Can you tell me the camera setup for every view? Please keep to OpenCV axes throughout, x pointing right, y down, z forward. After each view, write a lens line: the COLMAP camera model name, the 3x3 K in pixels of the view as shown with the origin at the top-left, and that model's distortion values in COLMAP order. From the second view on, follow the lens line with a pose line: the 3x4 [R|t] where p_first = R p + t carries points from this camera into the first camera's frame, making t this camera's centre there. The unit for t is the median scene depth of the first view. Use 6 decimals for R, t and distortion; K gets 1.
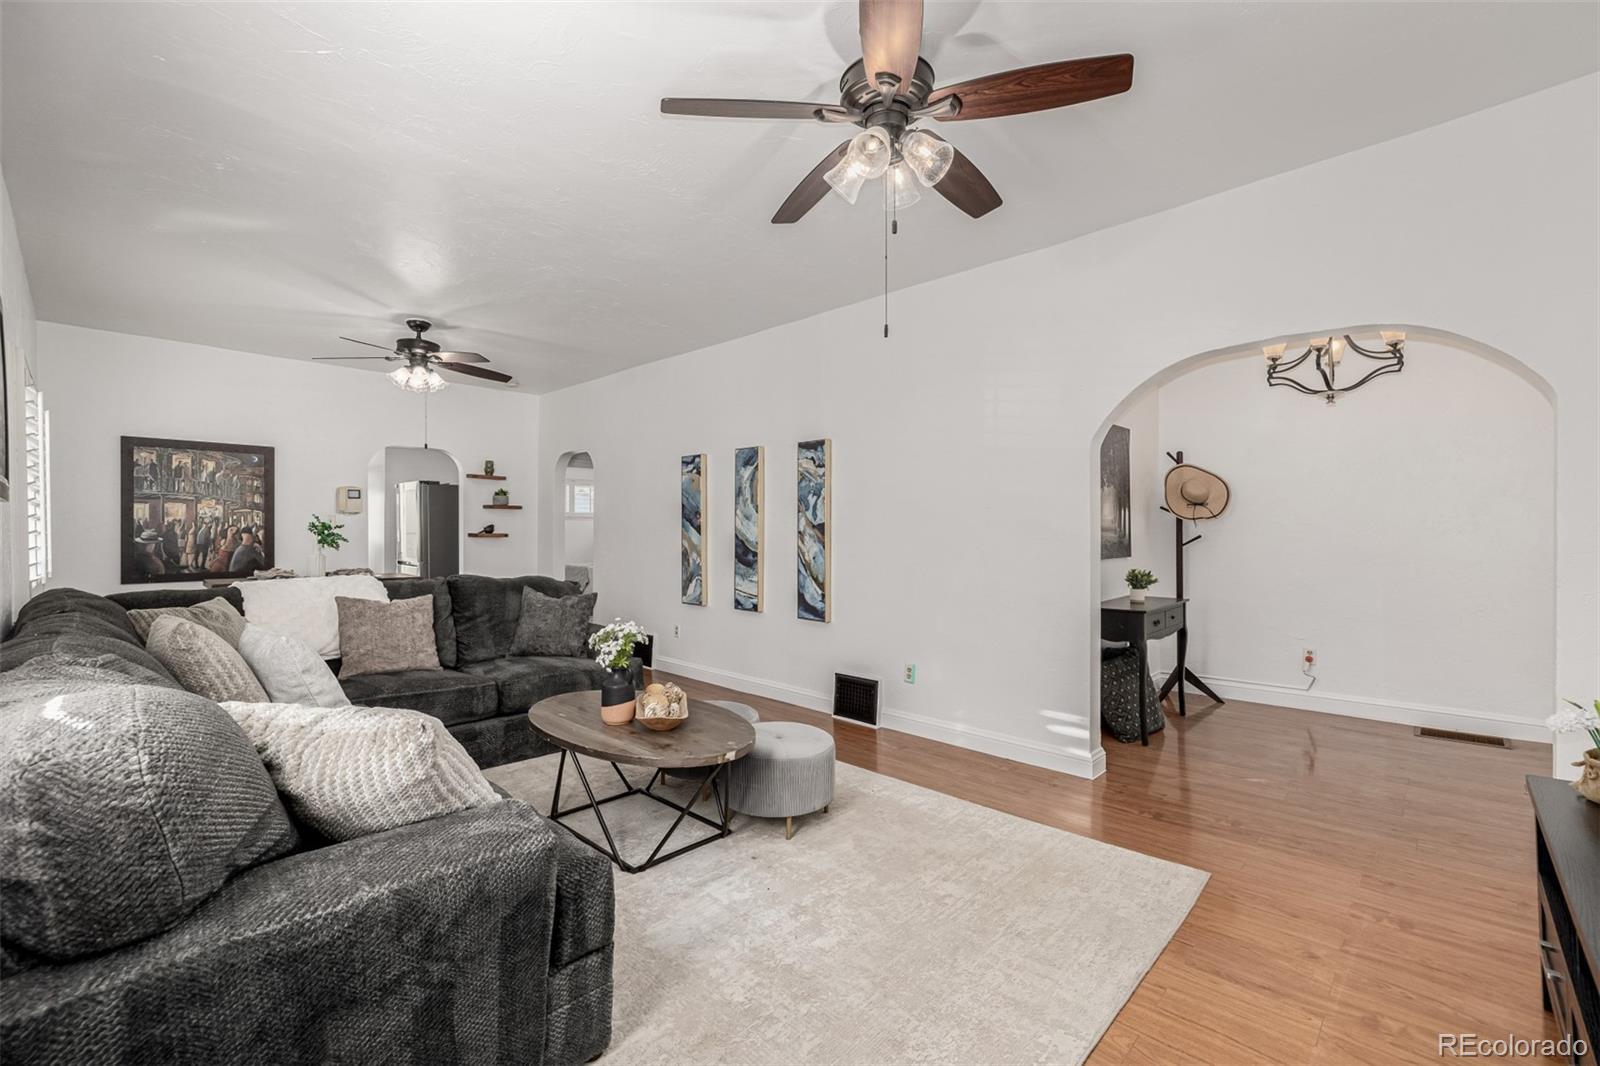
lens RADIAL K [[666.2, 0, 800.0], [0, 666.2, 533.0], [0, 0, 1]] dist [0.002116, 0.000339]
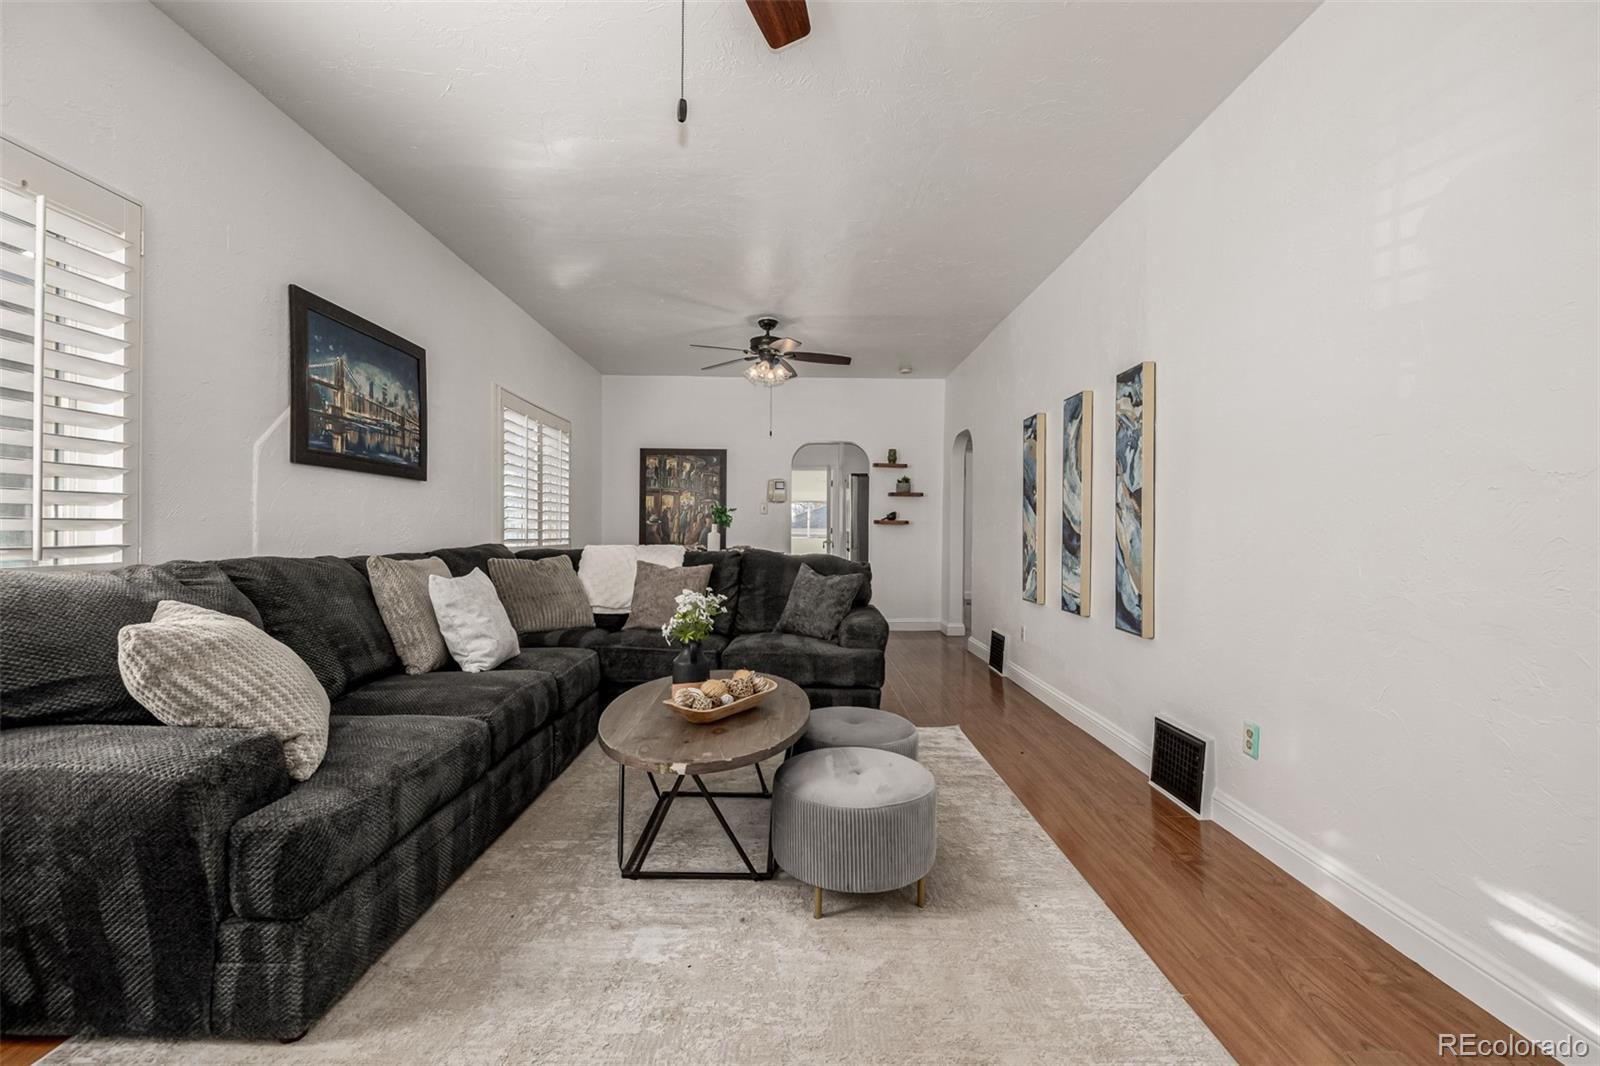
lens RADIAL K [[676.6, 0, 806.8], [0, 676.6, 525.8], [0, 0, 1]] dist [0.002472, 0.000189]
pose [[0.706422, 0.000913, -0.707790, 0.234367], [-0.011411, 0.999884, -0.010099, 0.027704], [0.707699, 0.015211, 0.706351, 0.238442]]
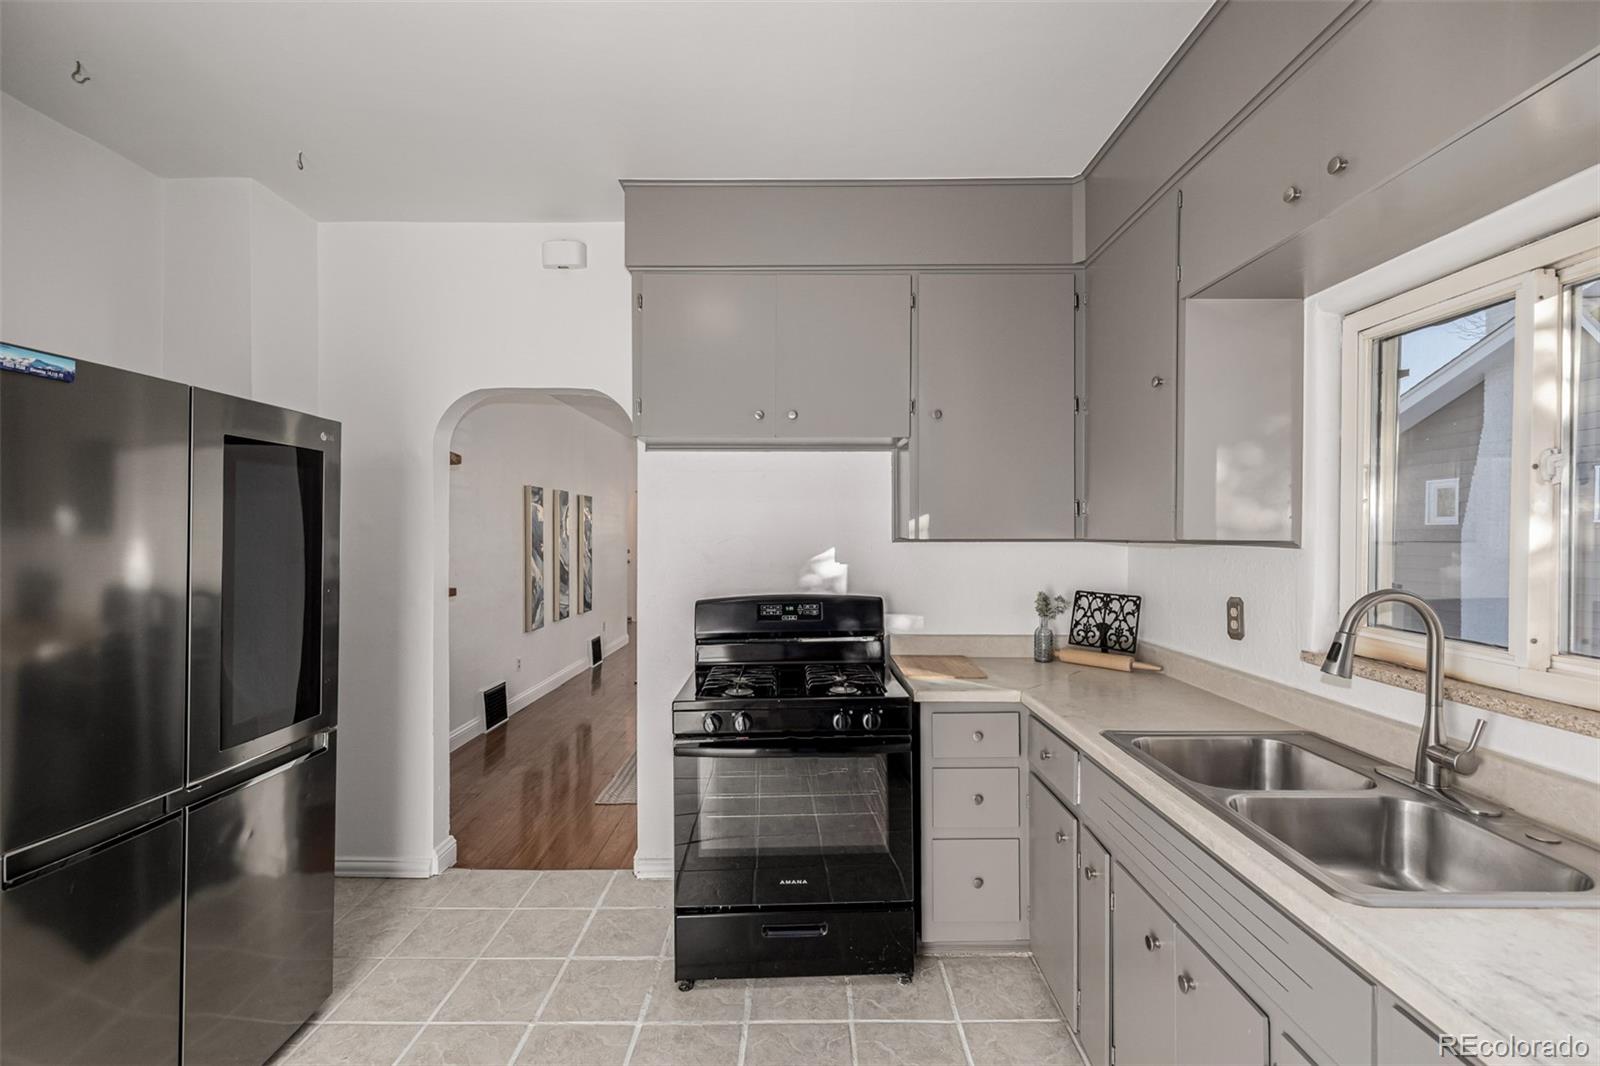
lens RADIAL K [[691.0, 0, 800.0], [0, 691.0, 533.0], [0, 0, 1]] dist [0.001806, 0.000140]
pose [[-0.690741, -0.000045, 0.723102, -1.249629], [0.005436, 0.999971, 0.005254, -0.047713], [-0.723082, 0.007560, -0.690721, 1.488745]]
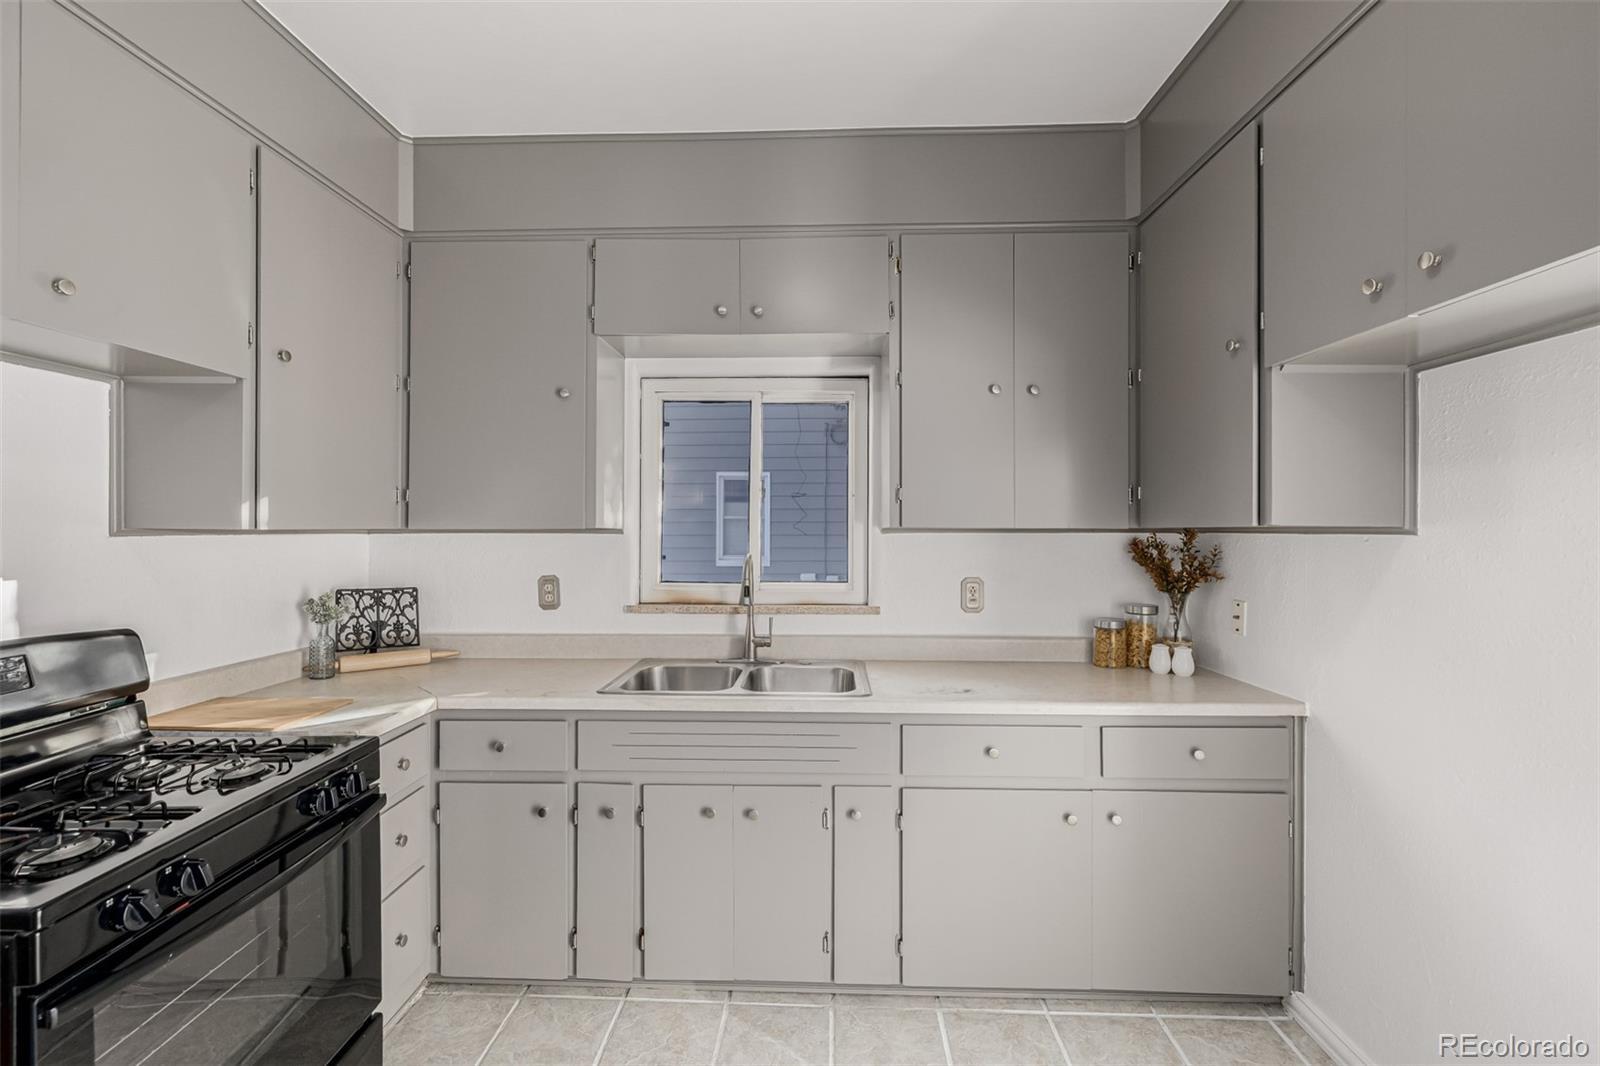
lens RADIAL K [[697.0, 0, 802.8], [0, 697.0, 527.1], [0, 0, 1]] dist [0.001163, -0.000078]
pose [[-0.742664, 0.000746, -0.669664, -0.935140], [-0.003030, 0.999985, 0.004475, -0.044166], [0.669658, 0.005353, -0.742650, 1.519741]]
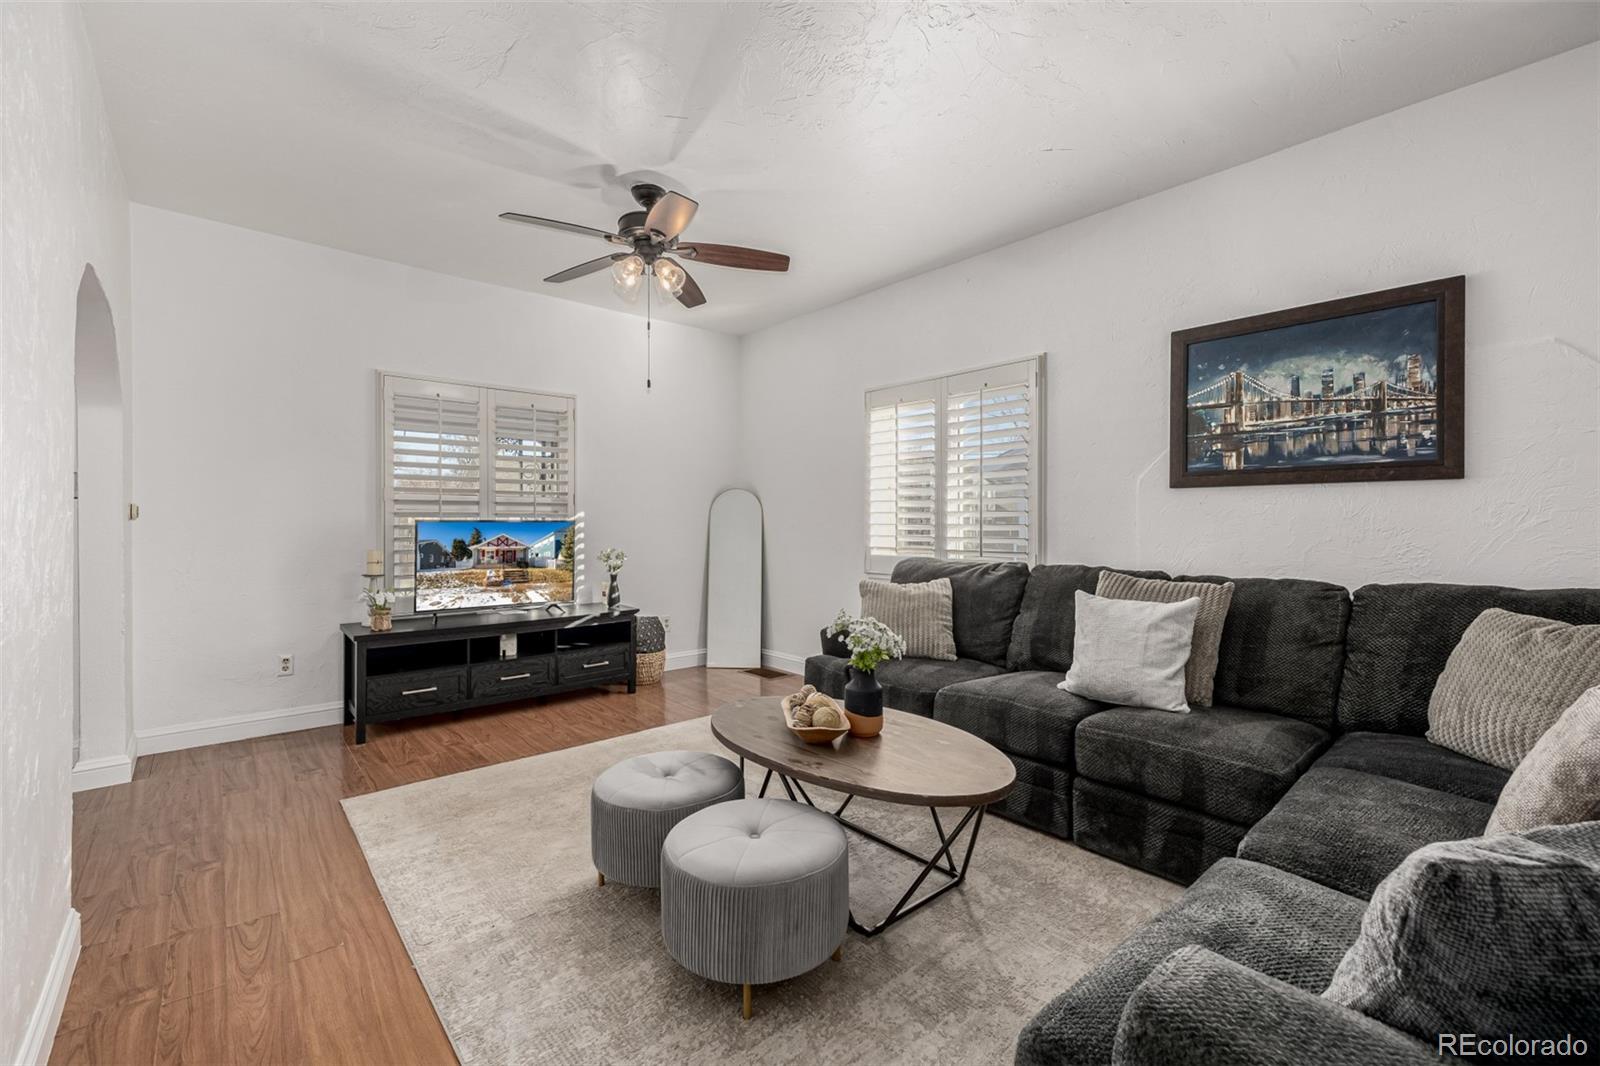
lens RADIAL K [[676.6, 0, 806.8], [0, 676.6, 525.8], [0, 0, 1]] dist [0.002472, 0.000189]
pose [[-0.996431, -0.000542, 0.084412, -0.137367], [0.000158, 0.999966, 0.008284, 0.007003], [-0.084413, 0.008268, -0.996397, 0.935236]]
